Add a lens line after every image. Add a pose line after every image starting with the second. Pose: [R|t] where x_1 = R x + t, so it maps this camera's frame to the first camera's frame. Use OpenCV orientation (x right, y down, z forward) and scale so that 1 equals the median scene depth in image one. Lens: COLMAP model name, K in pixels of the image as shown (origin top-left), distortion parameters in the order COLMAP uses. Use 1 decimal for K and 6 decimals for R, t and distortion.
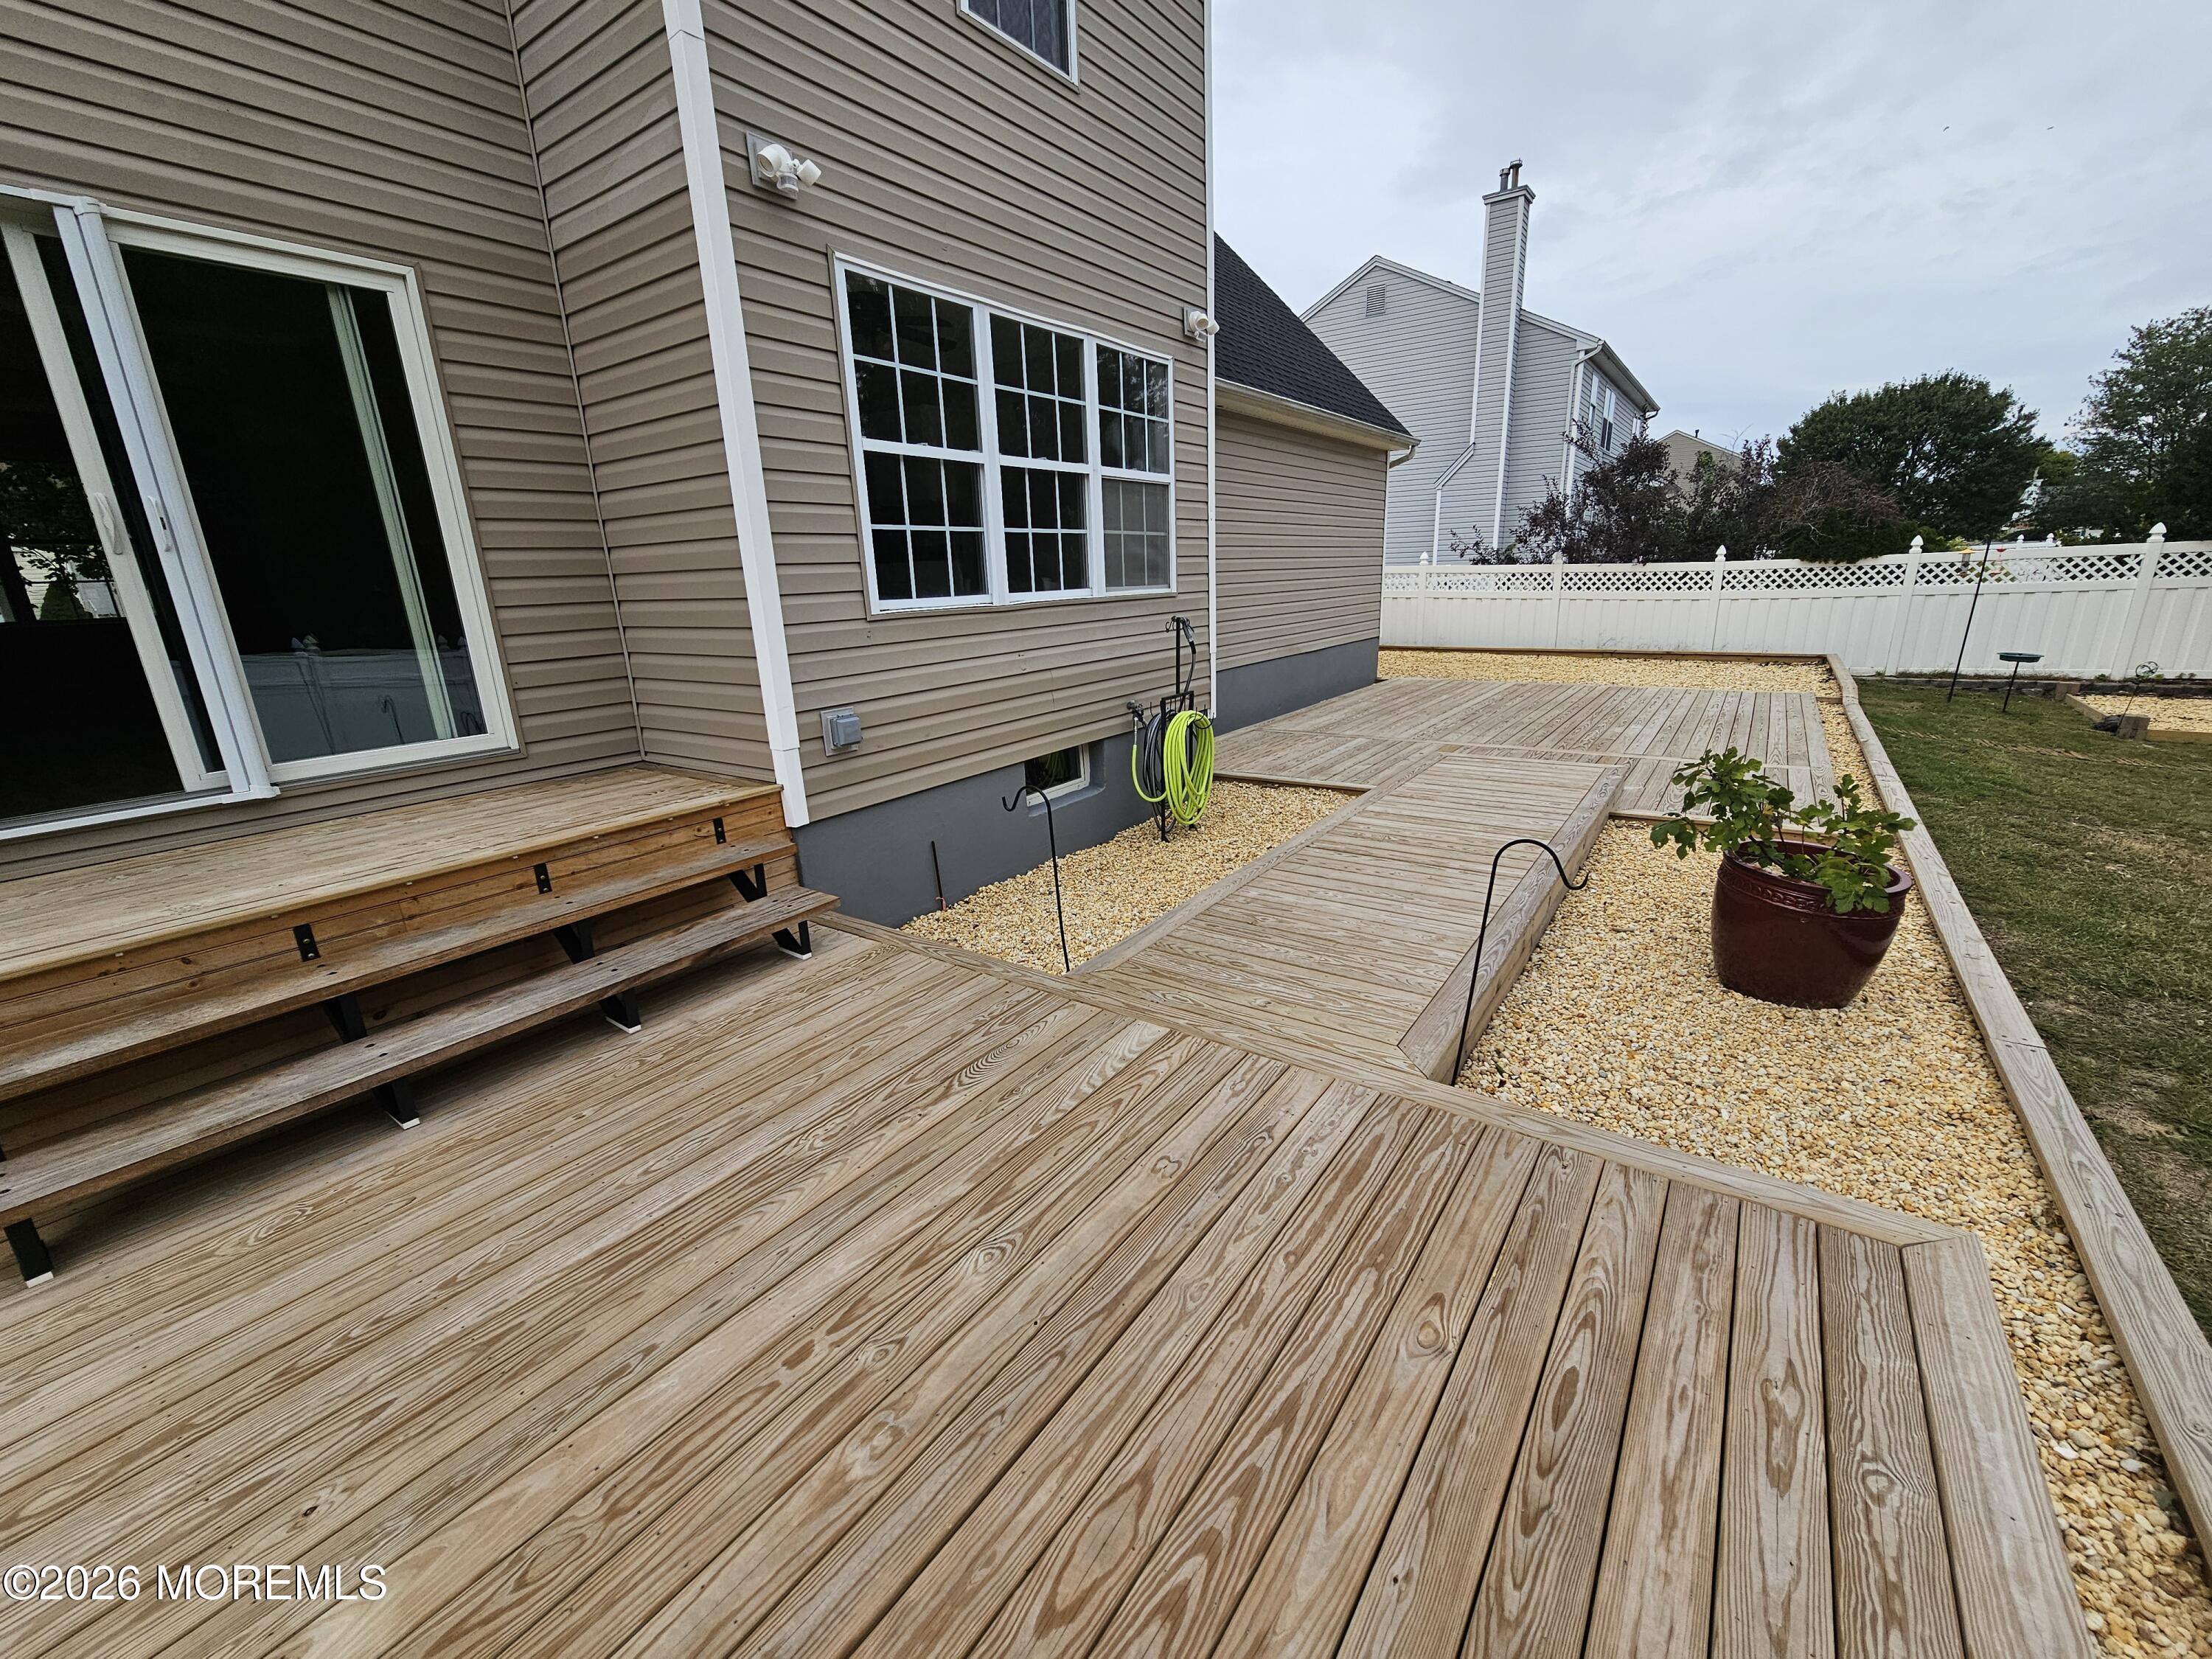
lens RADIAL K [[905.5, 0, 1119.7], [0, 905.5, 834.3], [0, 0, 1]] dist [0.001239, 0.000332]
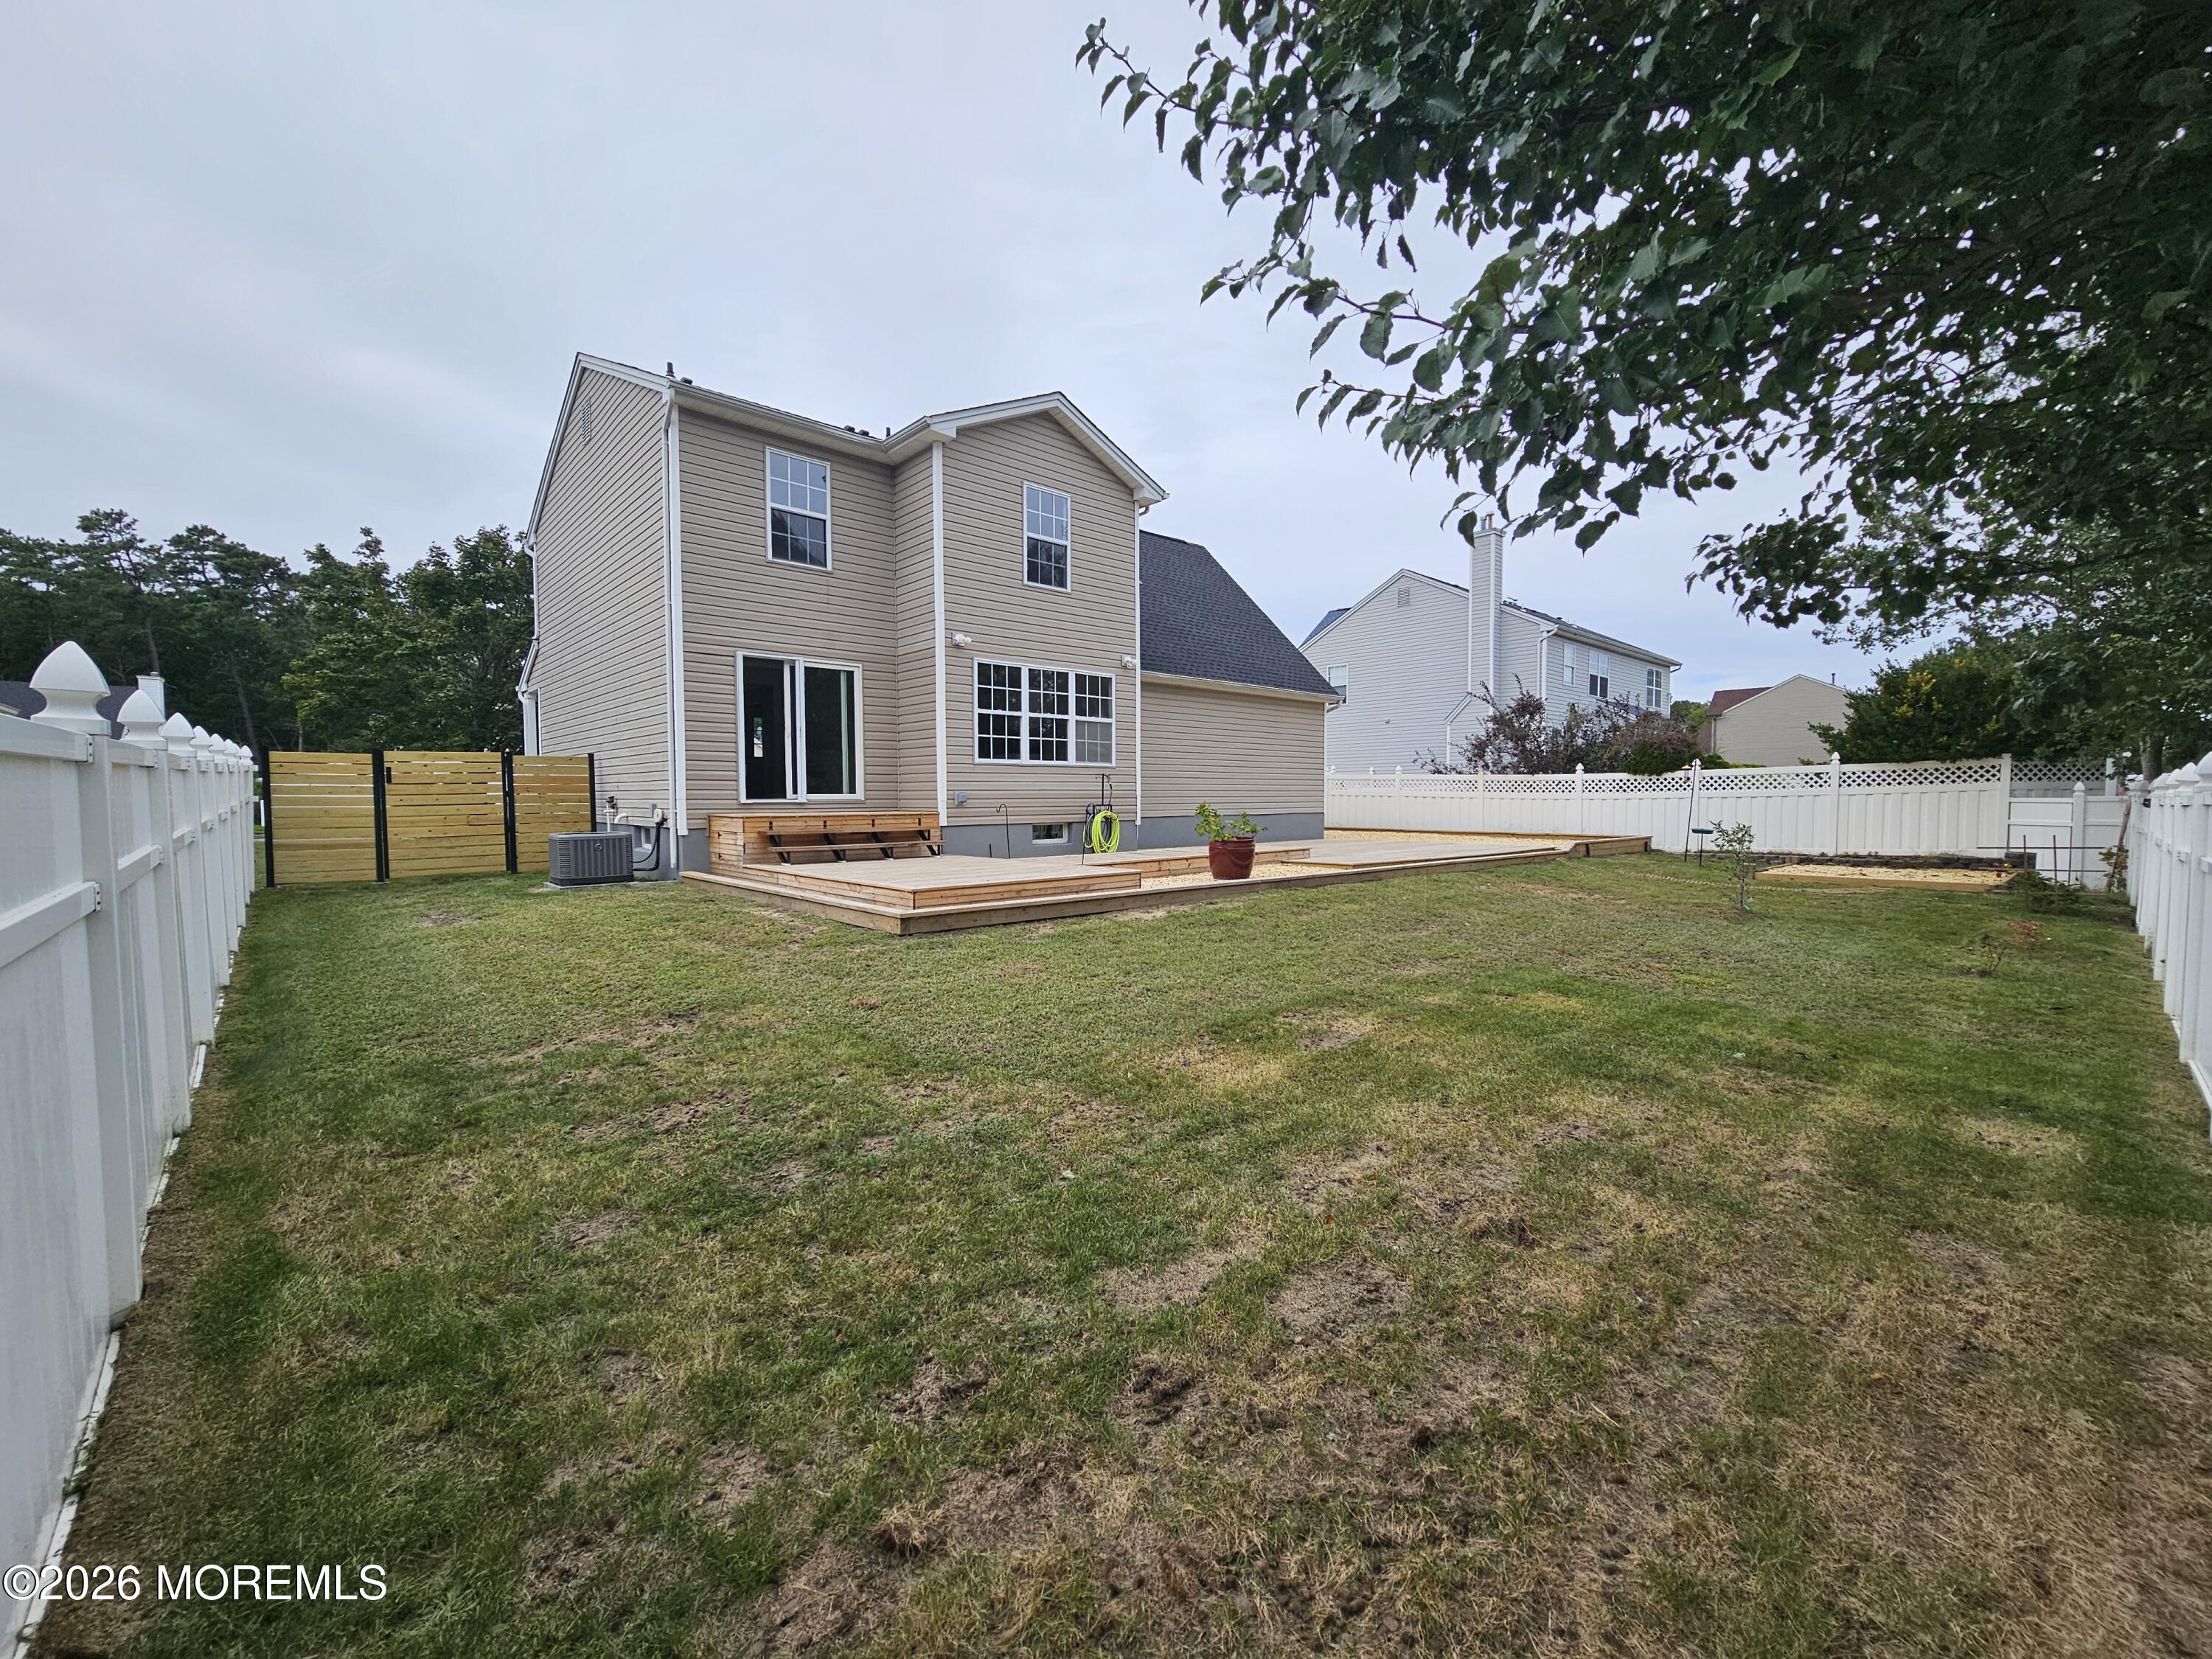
lens RADIAL K [[905.5, 0, 1119.7], [0, 905.5, 834.3], [0, 0, 1]] dist [0.001239, 0.000332]
pose [[0.977139, 0.037193, -0.209325, 0.736999], [-0.085251, 0.970502, -0.225518, 0.553180], [0.194762, 0.238207, 0.951486, -1.519100]]
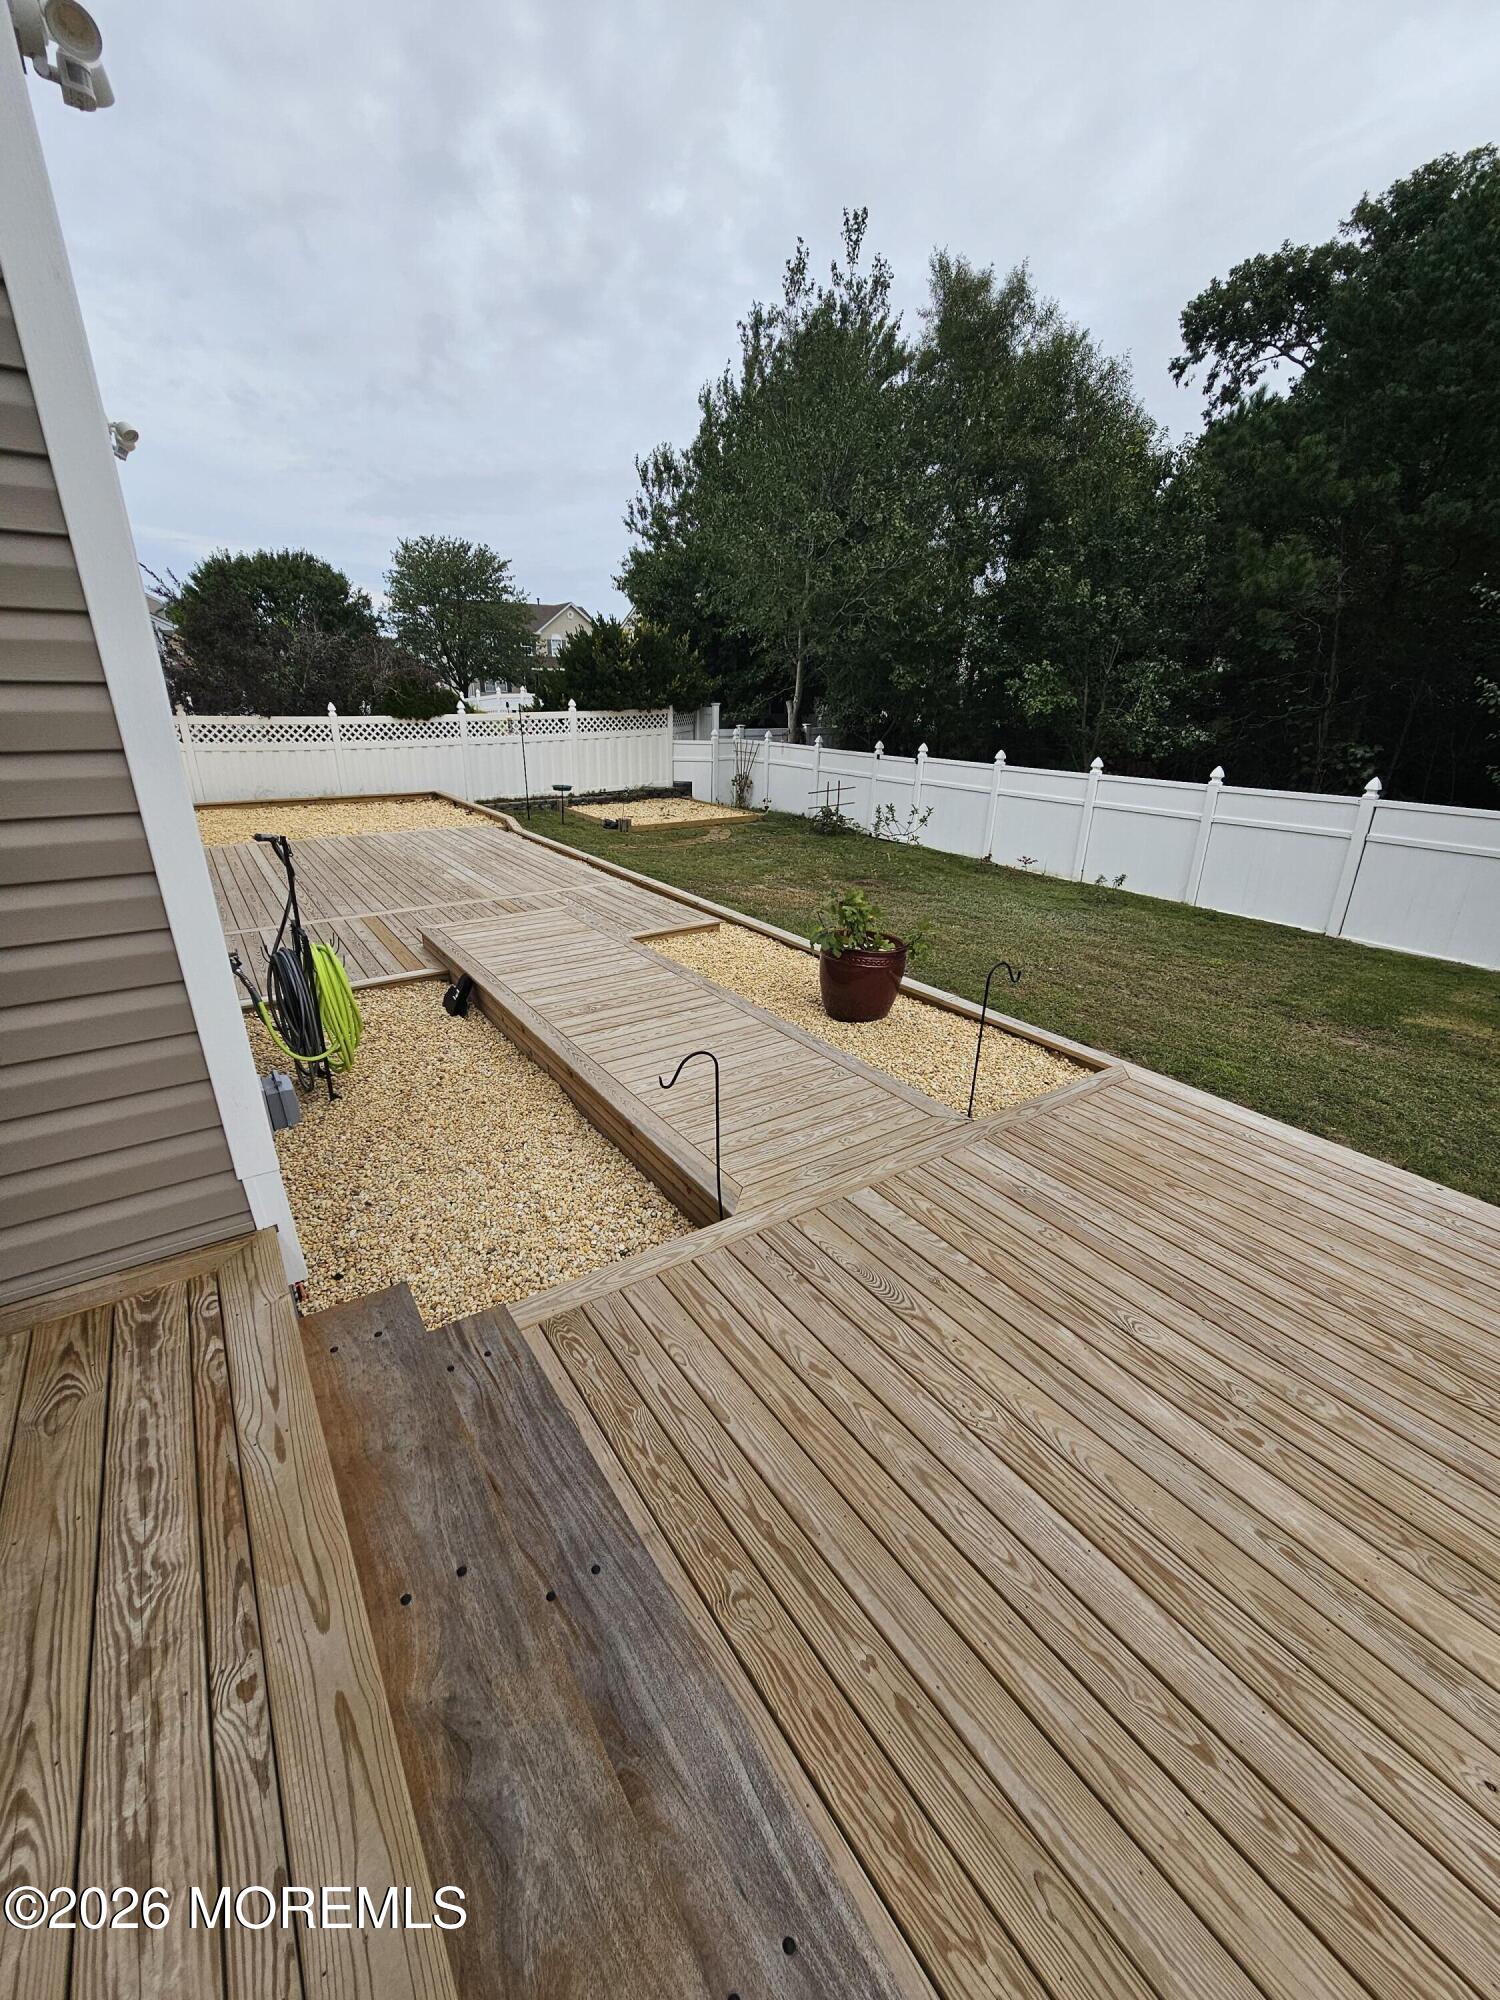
lens RADIAL K [[814.6, 0, 755.3], [0, 814.6, 1005.6], [0, 0, 1]] dist [-0.000825, -0.000622]
pose [[0.349064, -0.305288, 0.885976, -0.560896], [0.235765, 0.943645, 0.232271, -0.194760], [-0.906956, 0.127804, 0.401369, 0.402509]]
